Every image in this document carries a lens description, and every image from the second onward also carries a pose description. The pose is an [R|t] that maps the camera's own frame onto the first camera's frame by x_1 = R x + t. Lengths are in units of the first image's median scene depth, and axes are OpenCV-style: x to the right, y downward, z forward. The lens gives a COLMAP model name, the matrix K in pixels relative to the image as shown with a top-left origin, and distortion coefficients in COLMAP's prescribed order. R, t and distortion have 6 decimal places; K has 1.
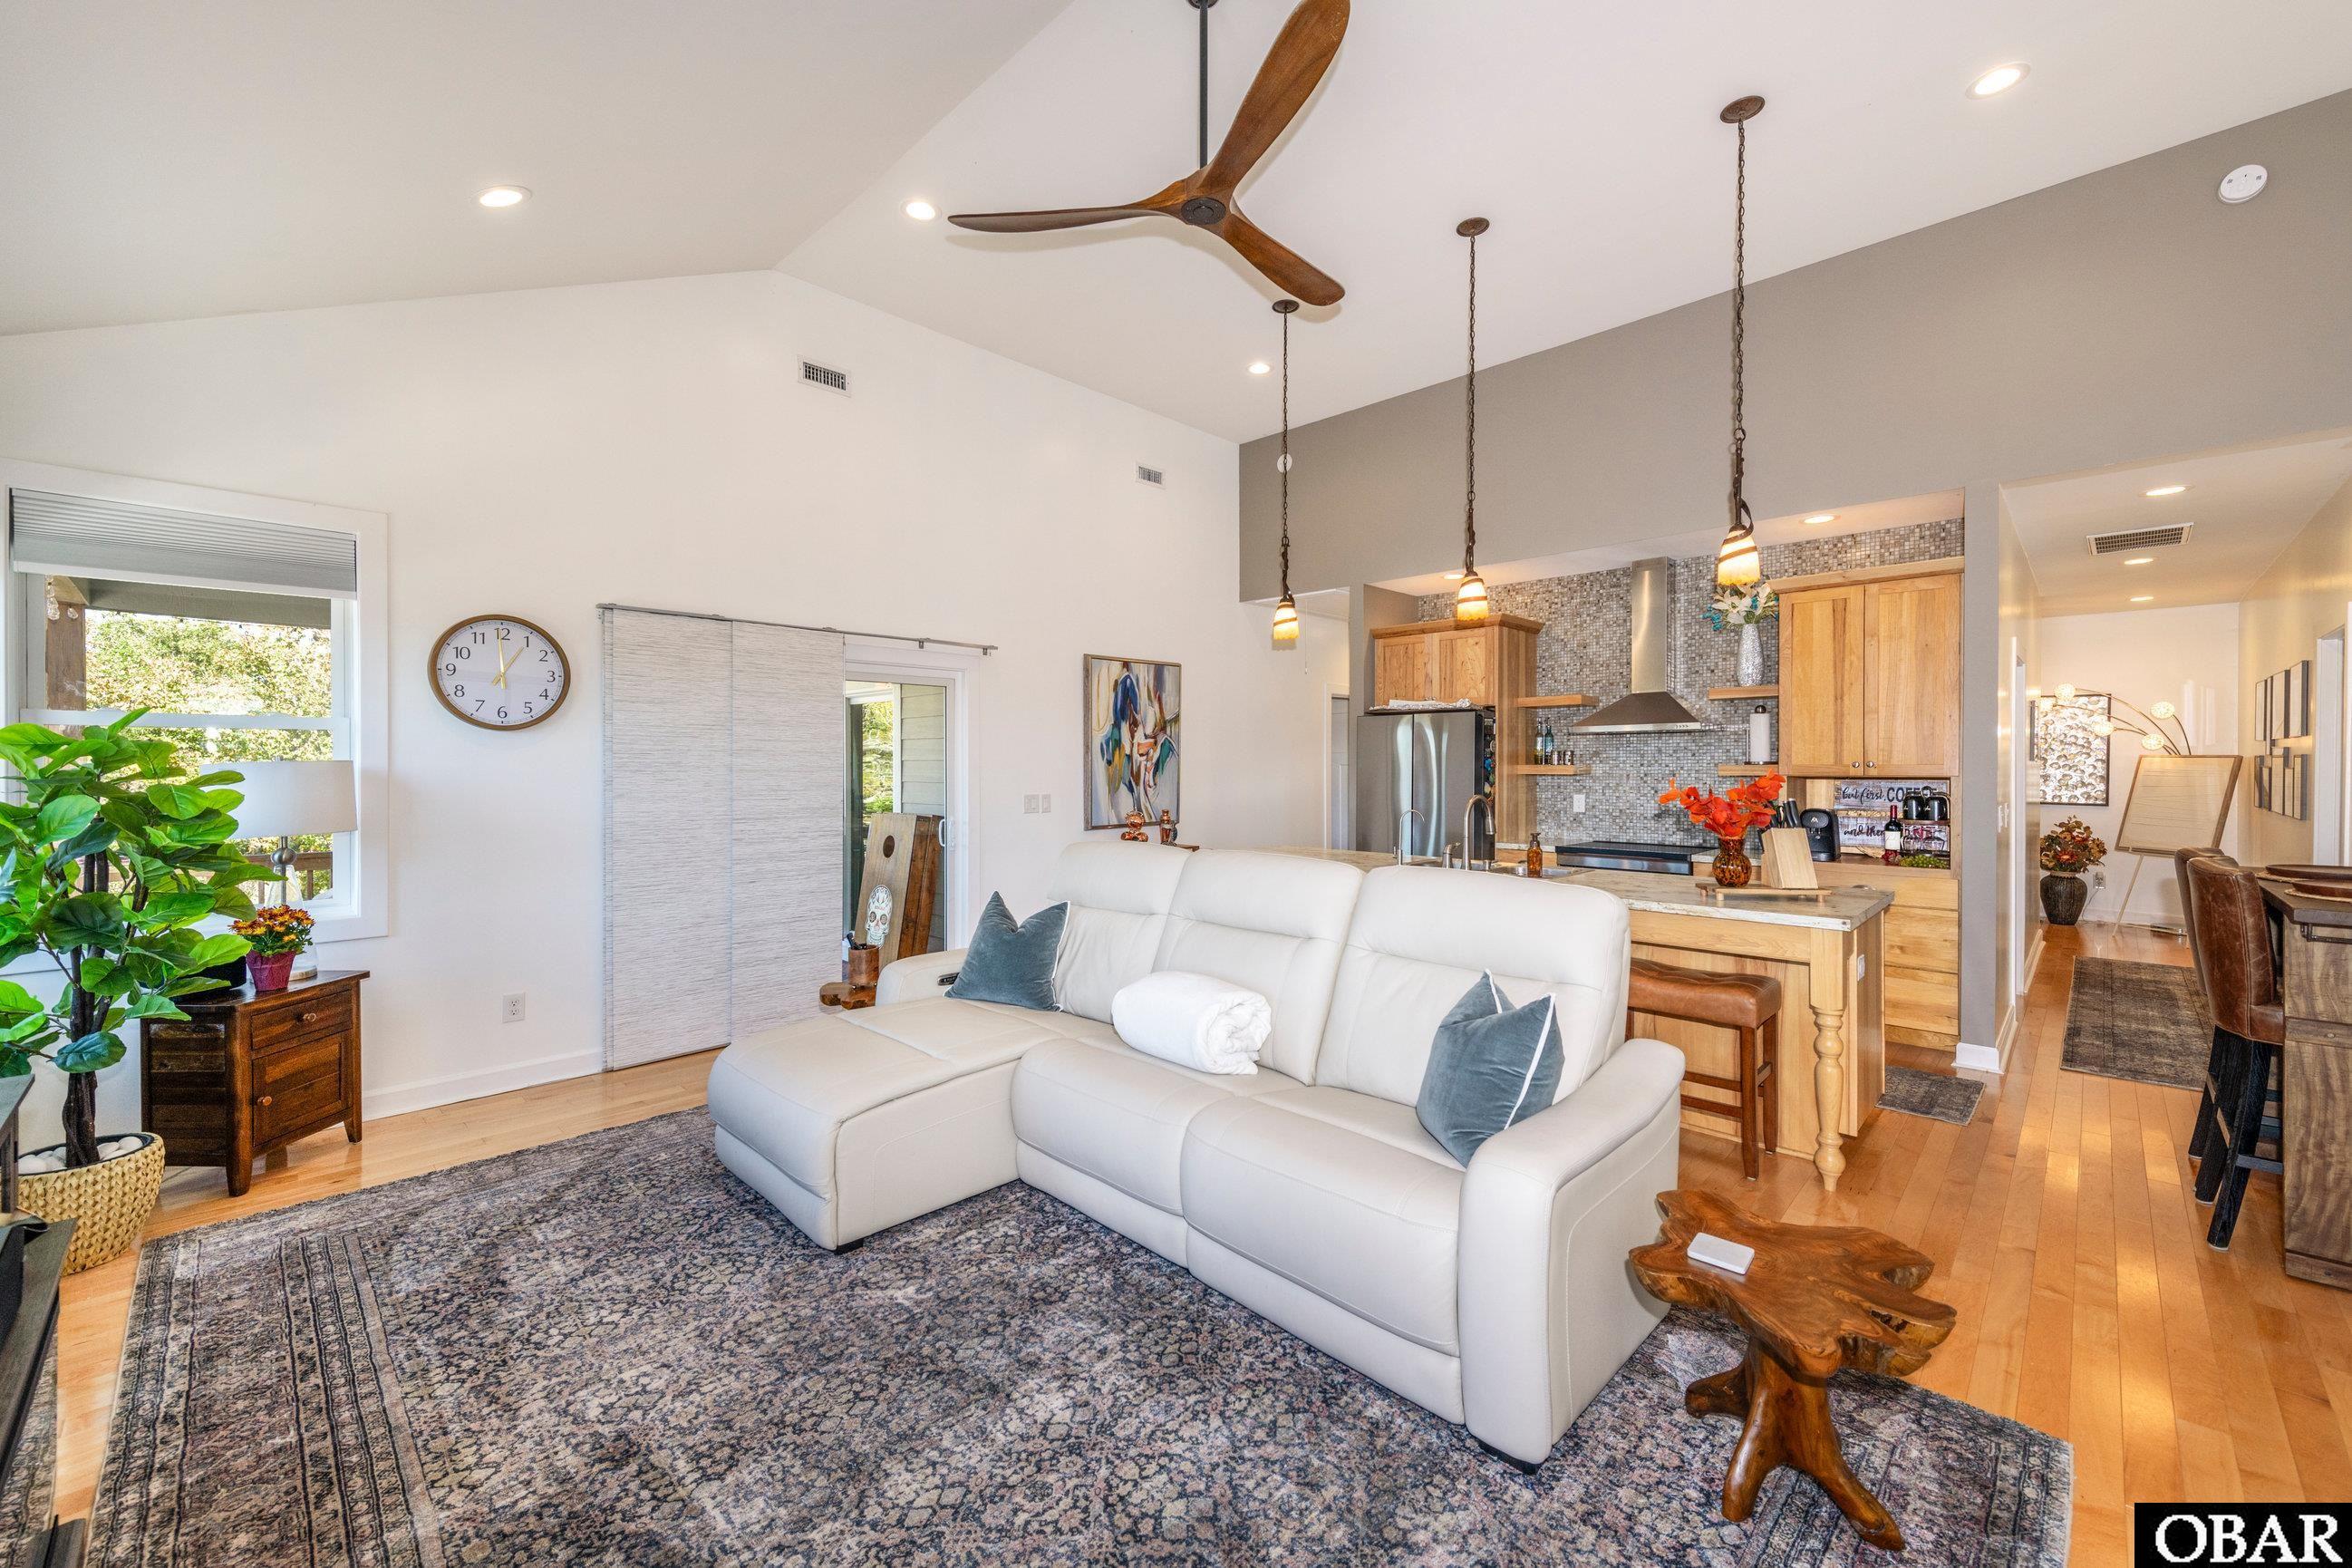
lens RADIAL K [[931.3, 0, 1177.9], [0, 931.3, 773.2], [0, 0, 1]] dist [0.008914, -0.000061]
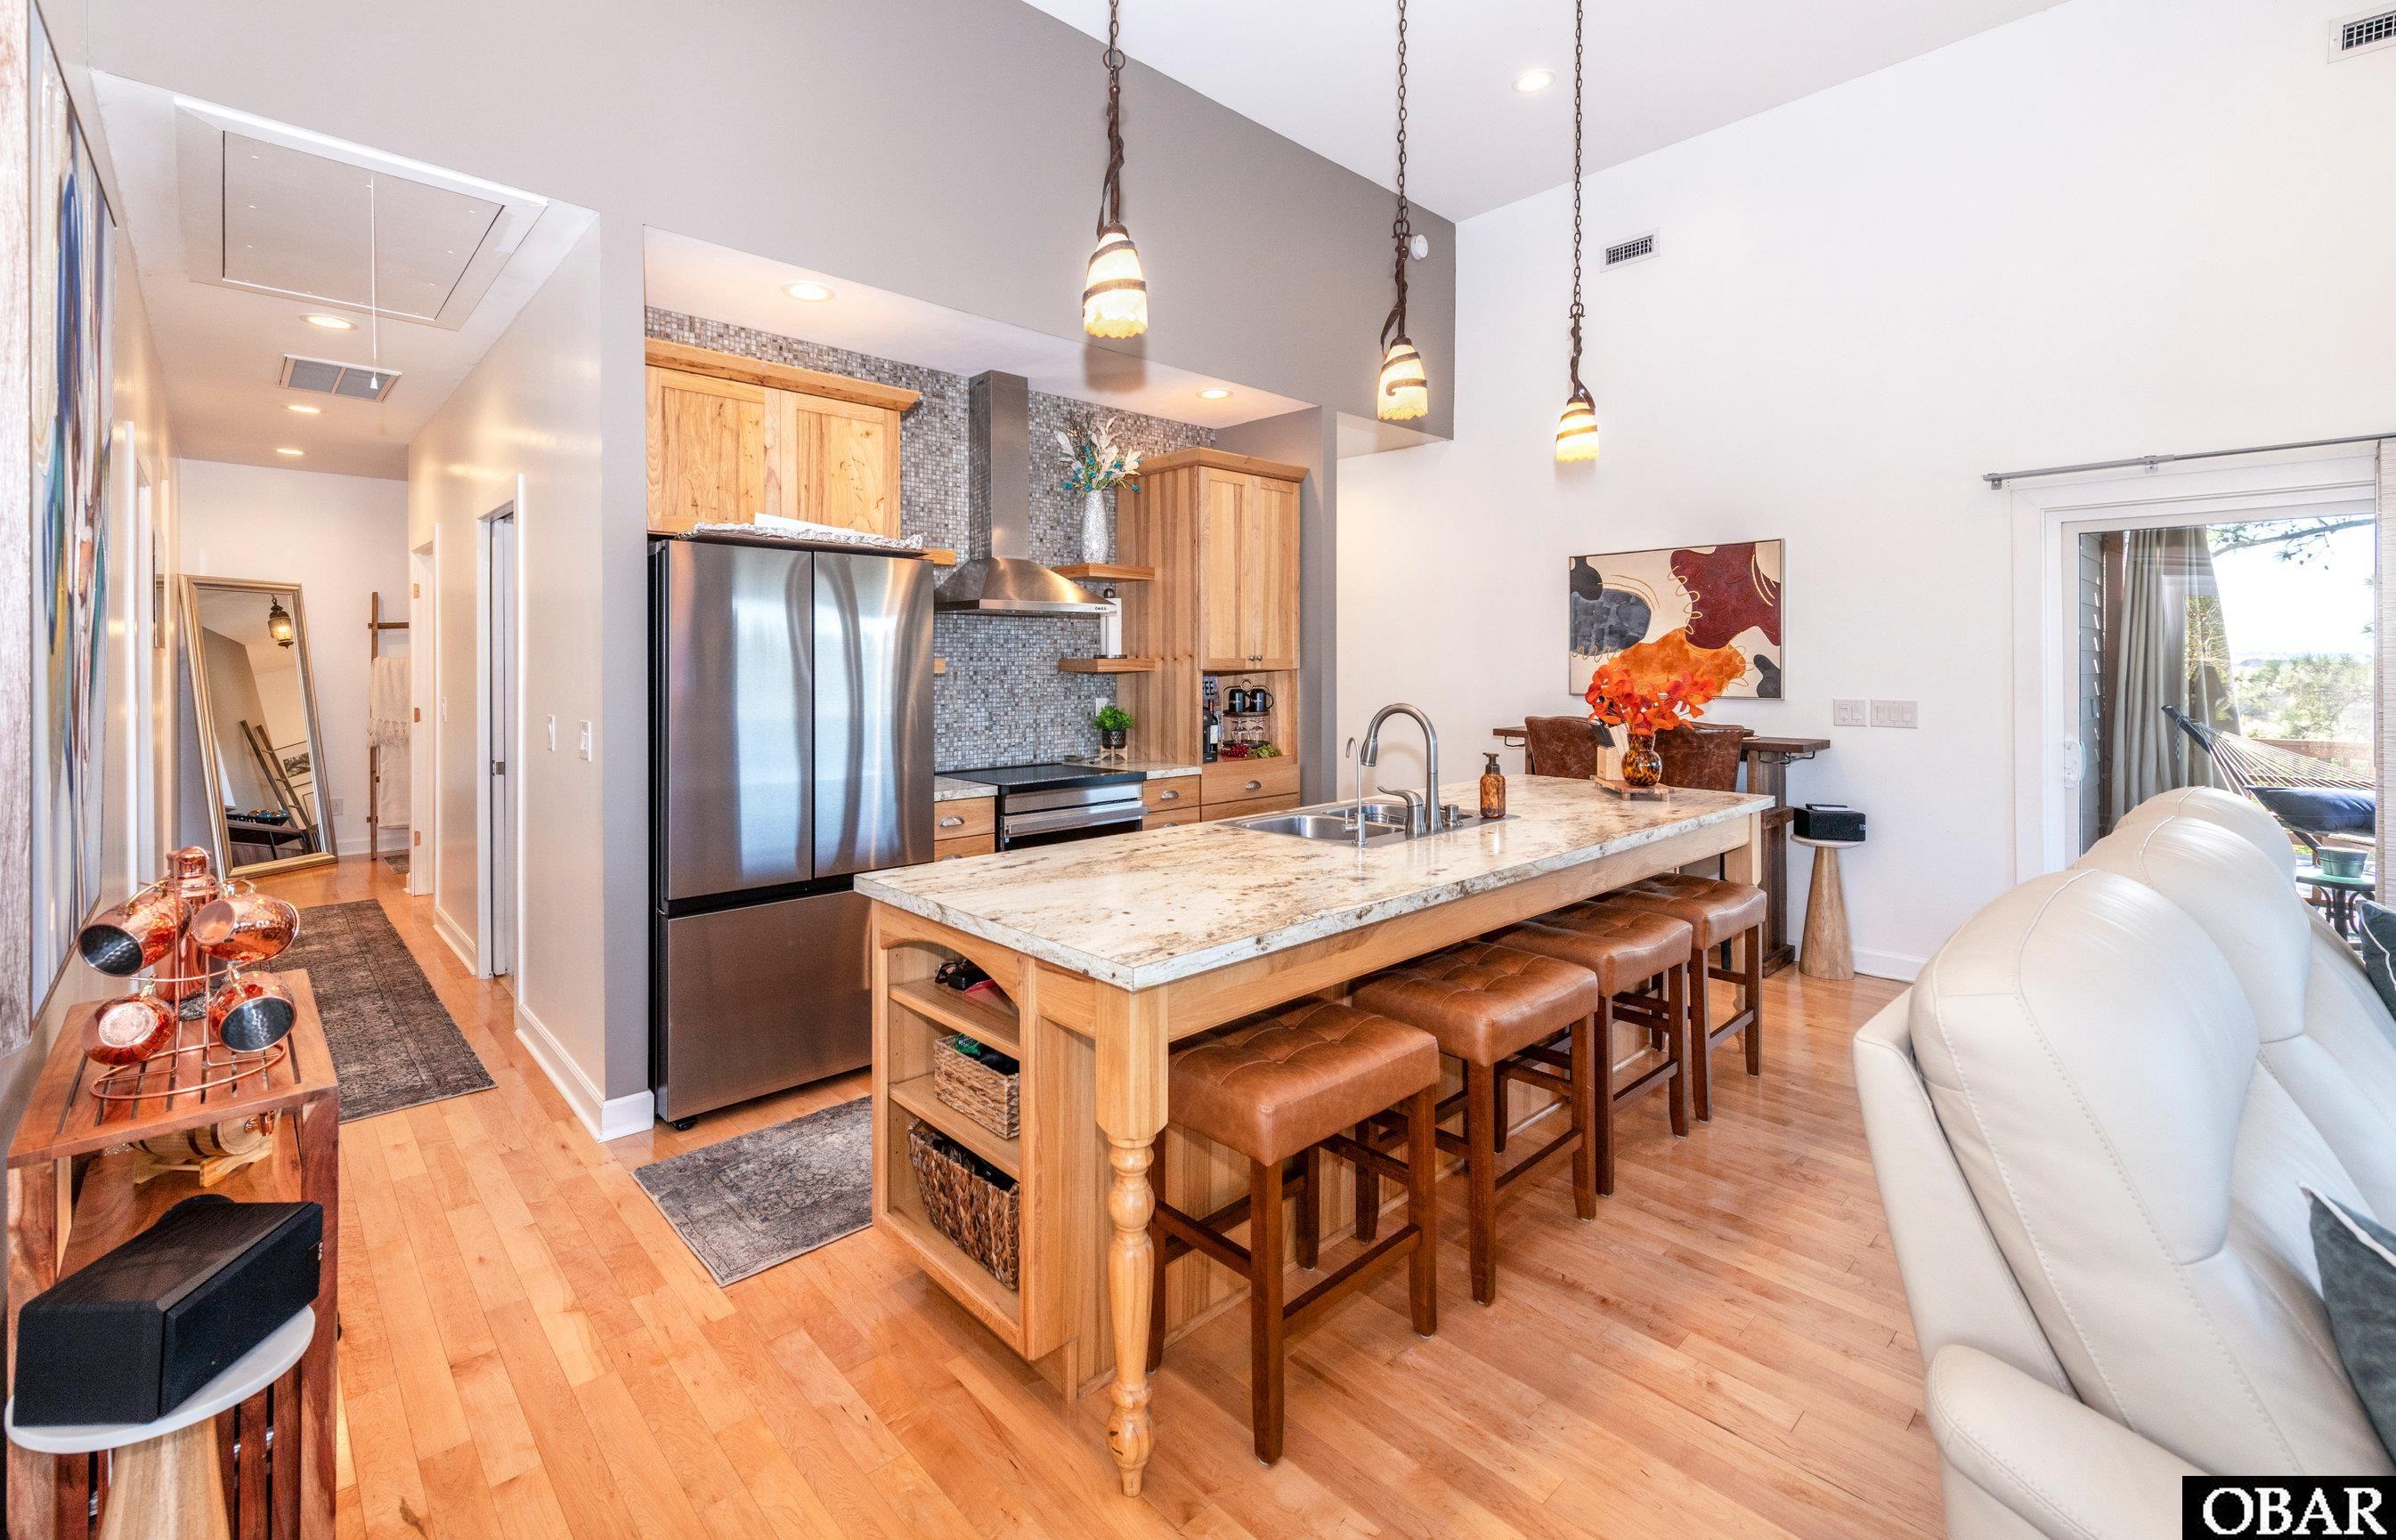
lens RADIAL K [[1017.3, 0, 1107.0], [0, 1017.3, 667.5], [0, 0, 1]] dist [0.011140, 0.000030]
pose [[0.082182, -0.001928, 0.996616, -0.409029], [0.009504, 0.999954, 0.001150, -0.003494], [-0.996572, 0.009377, 0.082196, 1.273094]]
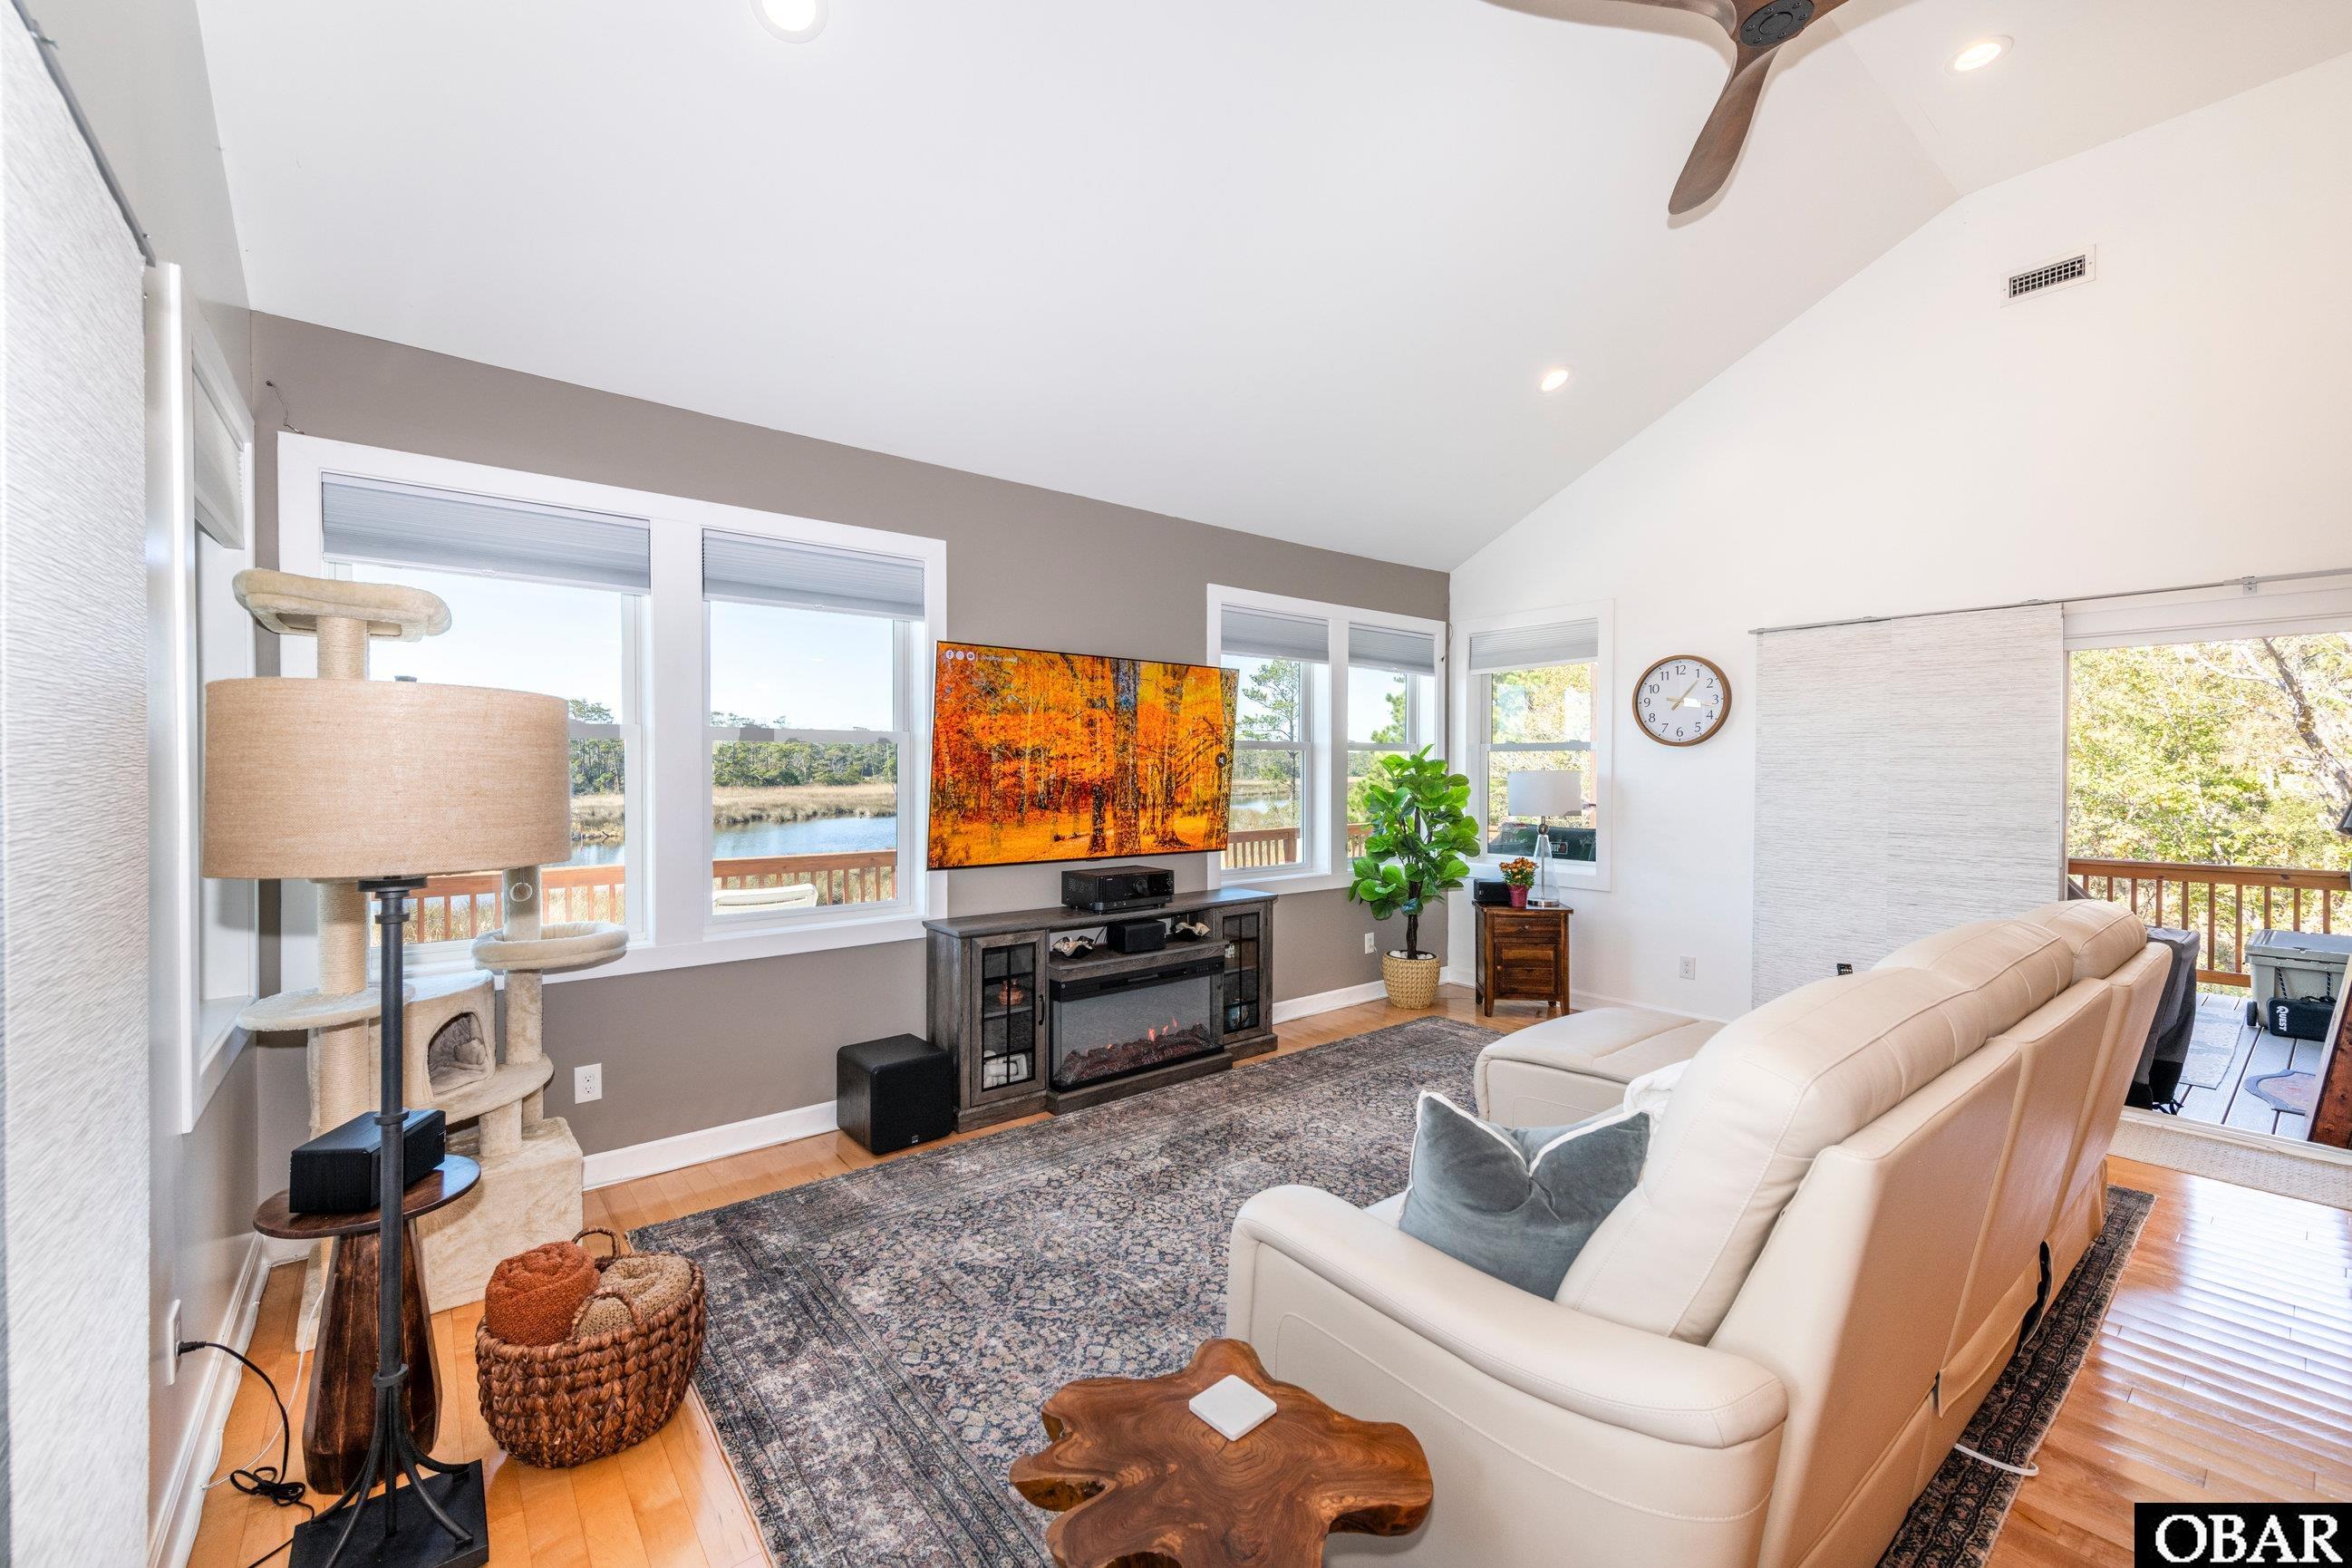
lens RADIAL K [[931.3, 0, 1177.9], [0, 931.3, 773.2], [0, 0, 1]] dist [0.008914, -0.000061]
pose [[-0.112099, 0.003953, -0.993689, 0.625816], [-0.010636, 0.999930, 0.005178, -0.008598], [0.993640, 0.011149, -0.112049, 0.477846]]
